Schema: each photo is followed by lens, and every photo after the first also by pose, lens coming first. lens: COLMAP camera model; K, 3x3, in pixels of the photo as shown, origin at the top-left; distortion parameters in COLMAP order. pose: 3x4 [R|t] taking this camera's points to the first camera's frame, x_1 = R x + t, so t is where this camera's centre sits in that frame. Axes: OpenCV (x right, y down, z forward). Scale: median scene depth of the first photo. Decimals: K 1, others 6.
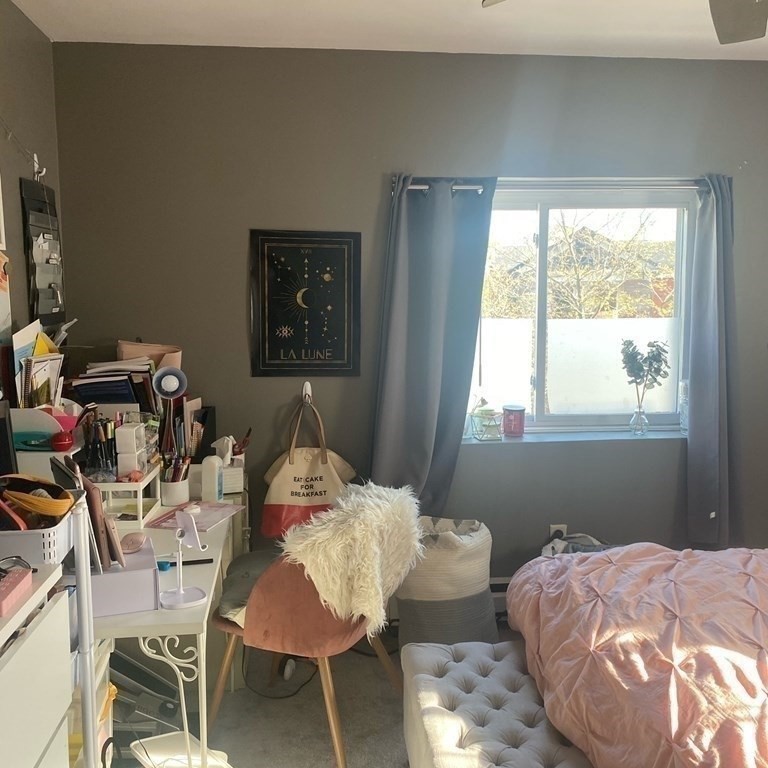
lens RADIAL K [[783.7, 0, 383.4], [0, 783.7, 366.0], [0, 0, 1]] dist [0.018128, -0.035280]
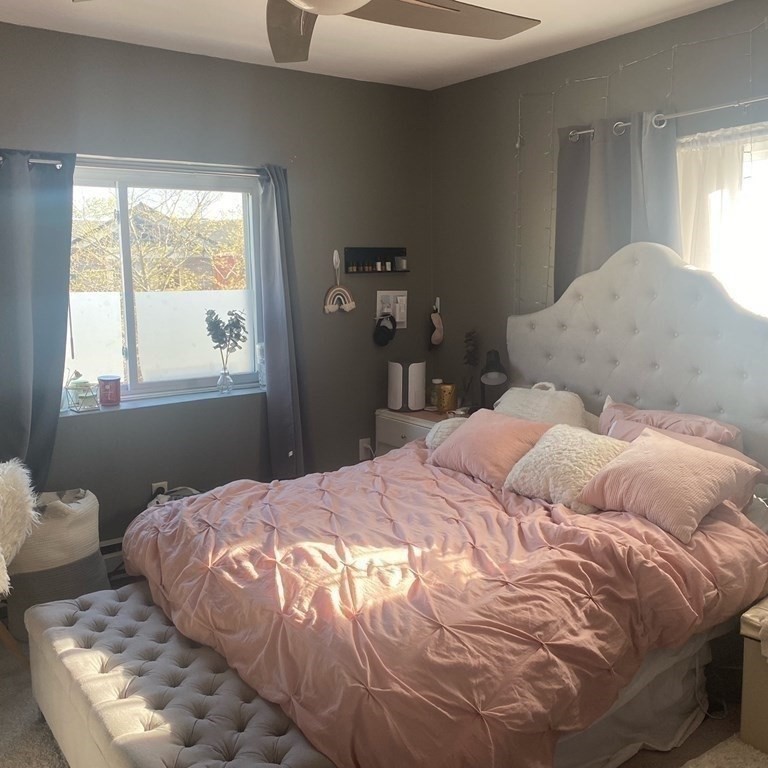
lens RADIAL K [[783.7, 0, 383.4], [0, 783.7, 366.0], [0, 0, 1]] dist [0.018128, -0.035280]
pose [[0.856795, -0.067454, 0.511226, -0.074408], [0.052991, 0.997676, 0.042828, 0.016761], [-0.512927, -0.009604, 0.858378, -0.115705]]
